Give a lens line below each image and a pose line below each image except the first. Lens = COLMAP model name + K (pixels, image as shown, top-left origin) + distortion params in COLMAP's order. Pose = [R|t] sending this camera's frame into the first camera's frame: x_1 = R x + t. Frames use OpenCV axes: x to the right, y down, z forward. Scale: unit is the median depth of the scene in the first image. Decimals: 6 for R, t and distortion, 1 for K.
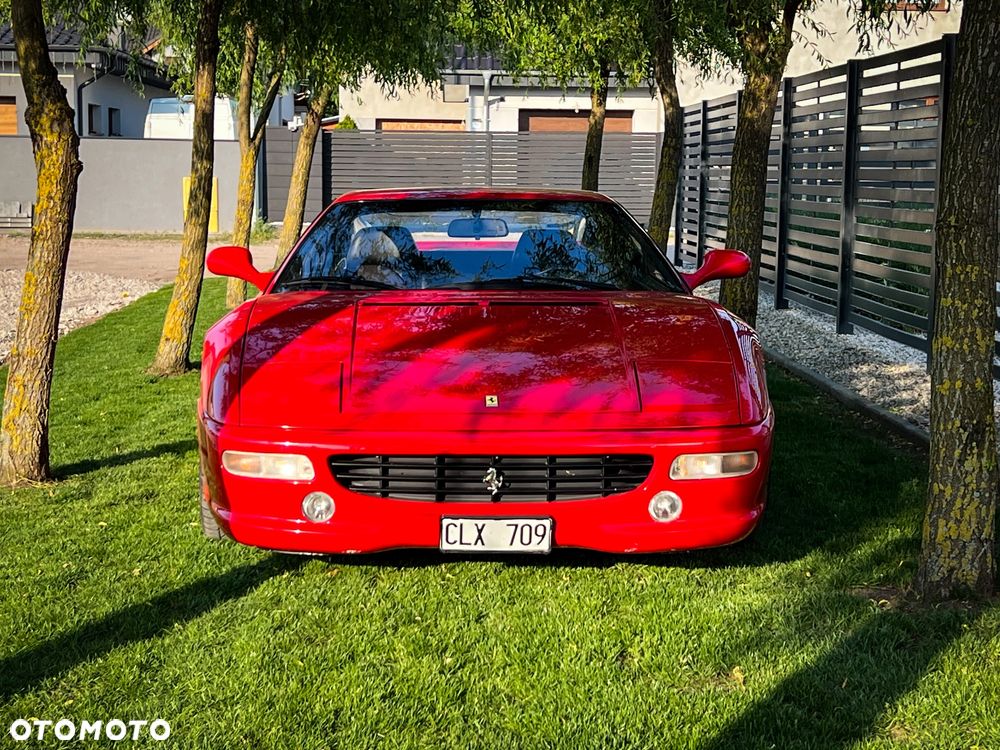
lens RADIAL K [[1815.5, 0, 500.0], [0, 1815.5, 375.0], [0, 0, 1]] dist [0.207044, -0.254375]
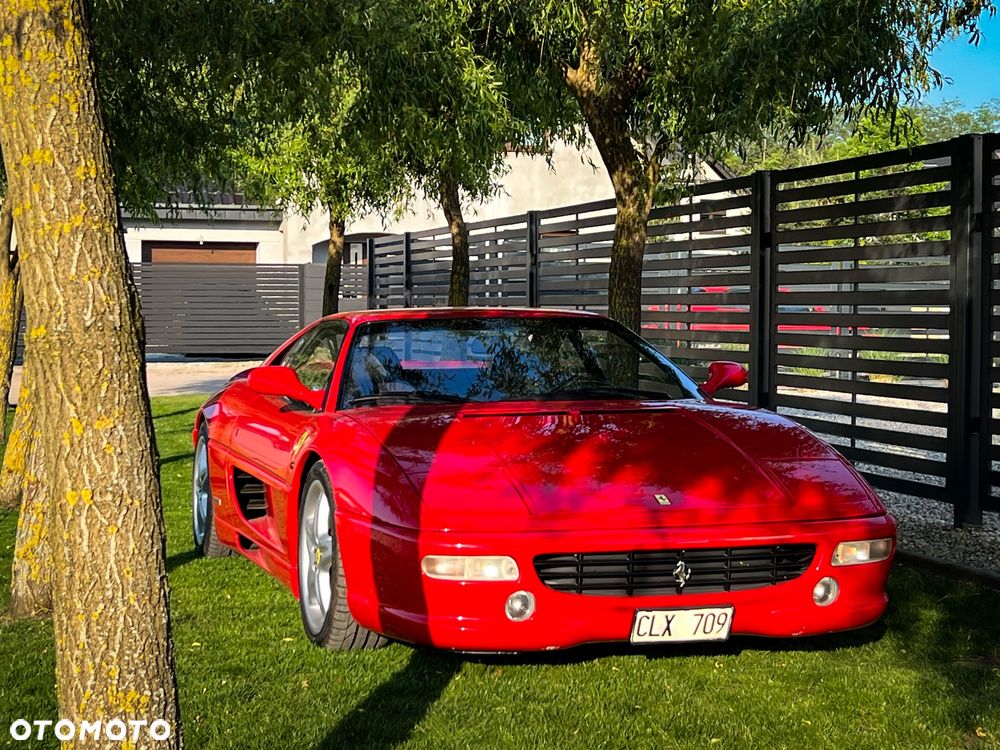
lens RADIAL K [[1815.5, 0, 500.0], [0, 1815.5, 375.0], [0, 0, 1]] dist [0.207044, -0.254375]
pose [[0.969038, -0.017679, 0.246277, -0.364071], [0.035496, 0.997047, -0.068096, 0.010869], [-0.244346, 0.074729, 0.966804, -0.018603]]
